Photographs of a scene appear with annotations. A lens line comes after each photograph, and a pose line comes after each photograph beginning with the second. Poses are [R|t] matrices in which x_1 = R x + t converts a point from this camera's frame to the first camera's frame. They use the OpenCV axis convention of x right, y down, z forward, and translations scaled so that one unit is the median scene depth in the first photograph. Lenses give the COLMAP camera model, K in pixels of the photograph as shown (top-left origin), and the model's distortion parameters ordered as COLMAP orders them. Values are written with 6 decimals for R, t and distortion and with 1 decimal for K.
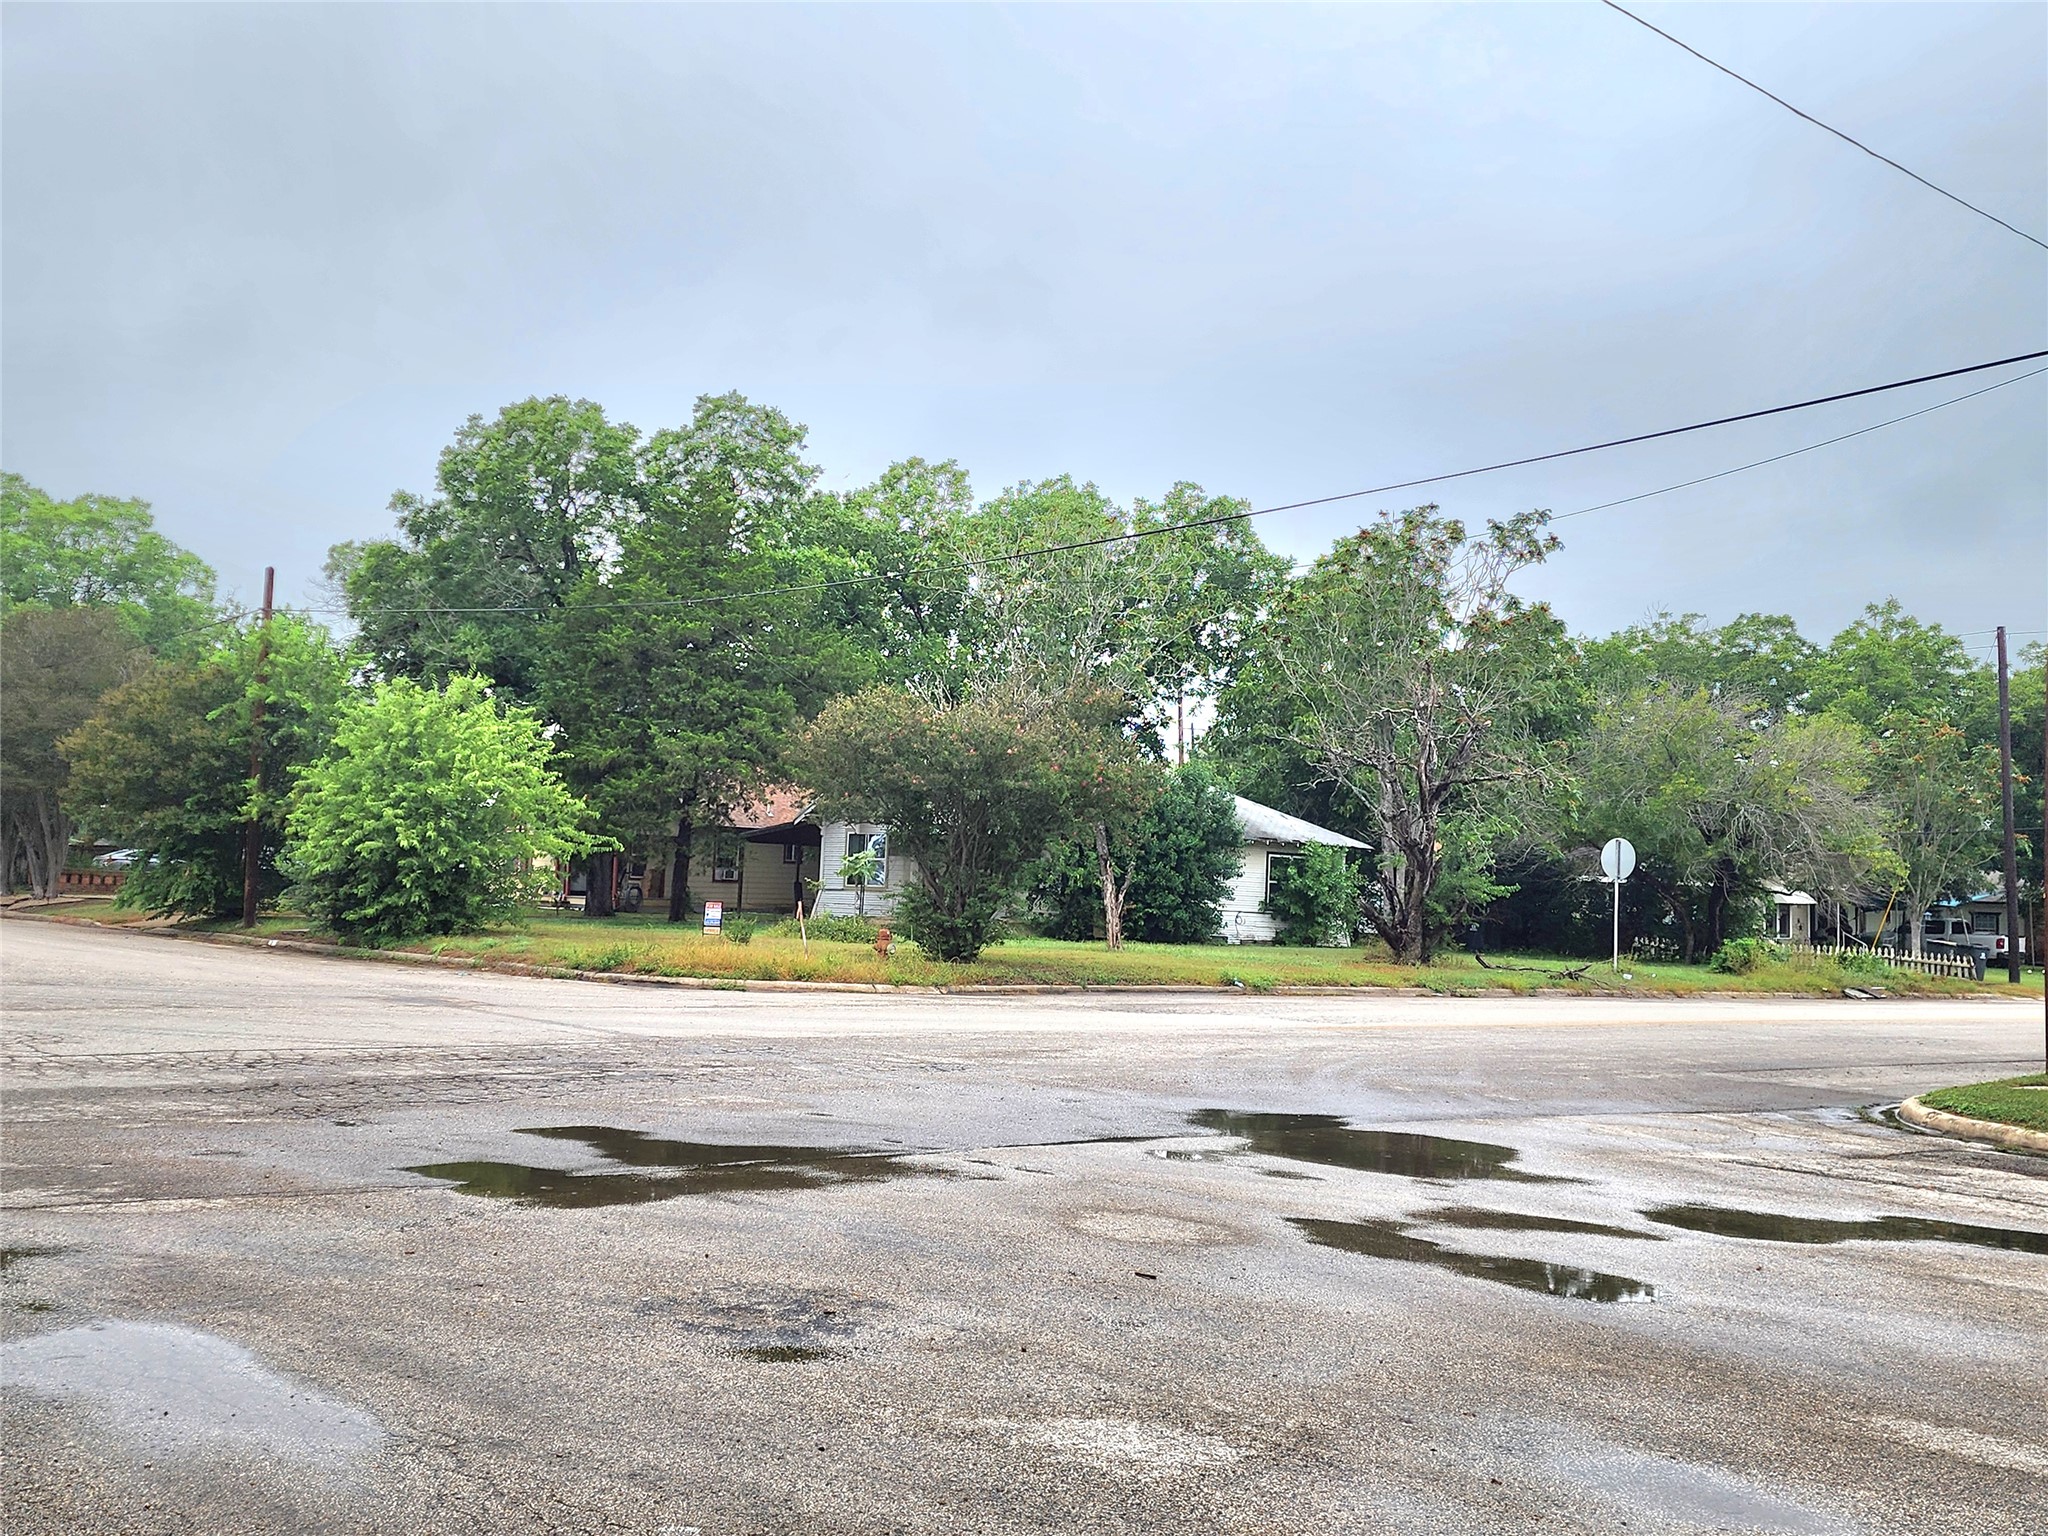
lens RADIAL K [[1360.0, 0, 1024.0], [0, 1360.0, 768.0], [0, 0, 1]] dist [0.003064, 0.000985]
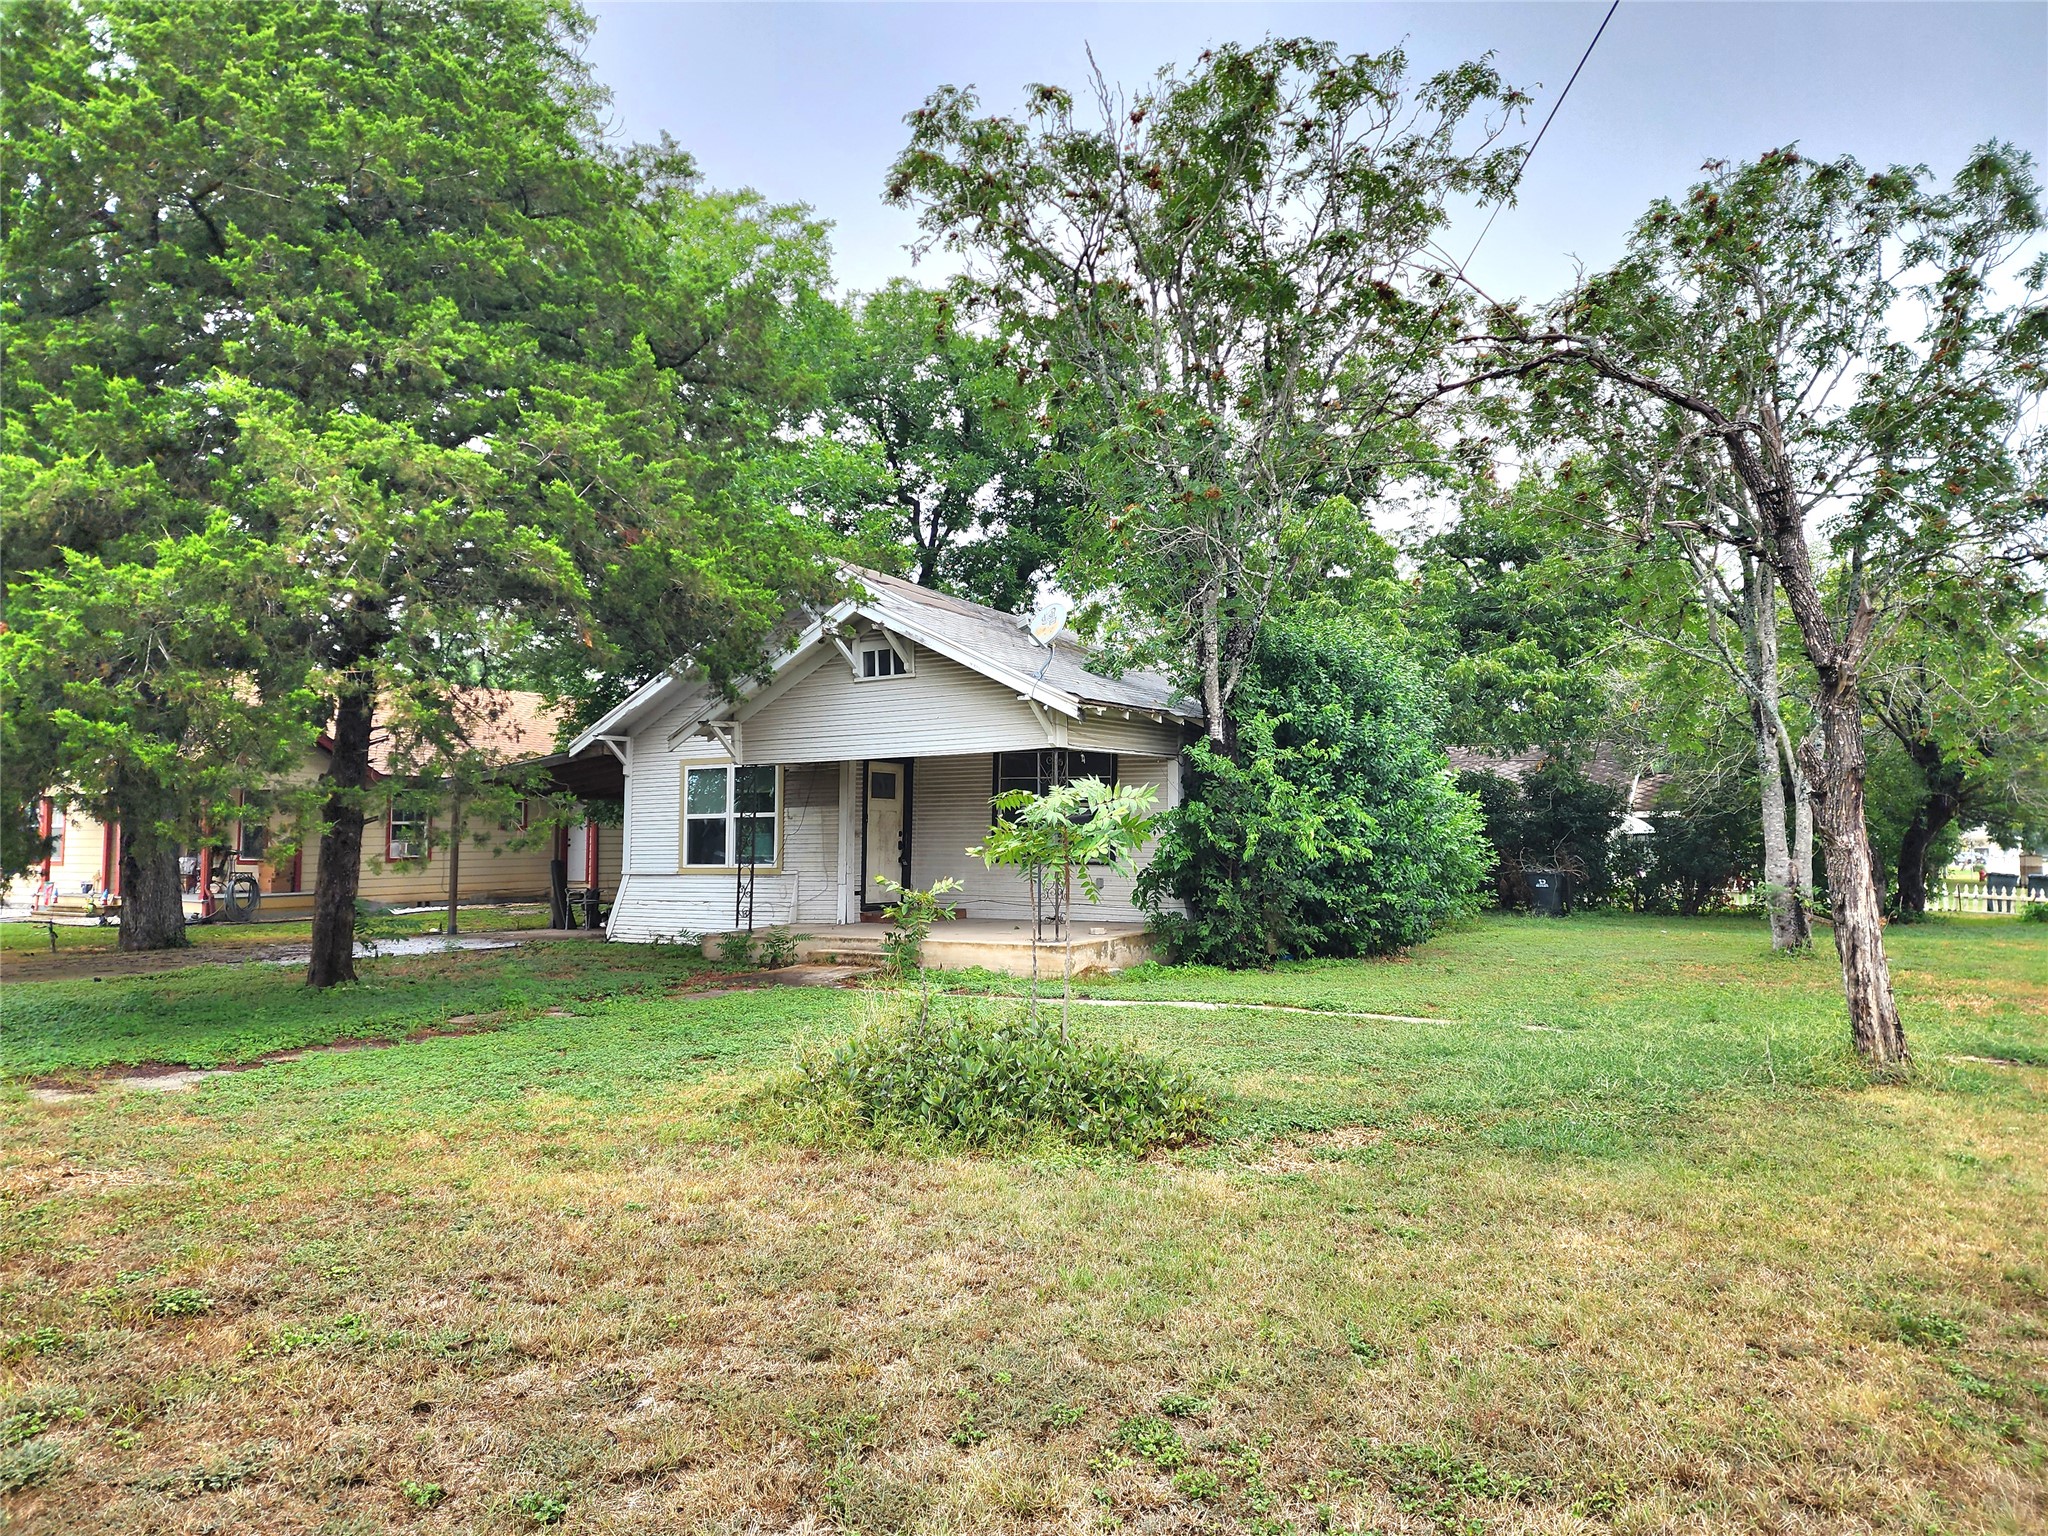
lens RADIAL K [[1360.0, 0, 1024.0], [0, 1360.0, 768.0], [0, 0, 1]] dist [0.003064, 0.000985]
pose [[0.978316, 0.011947, 0.206774, -0.156111], [-0.019026, 0.999298, 0.032282, 0.038507], [-0.206243, -0.035516, 0.977856, 0.640199]]
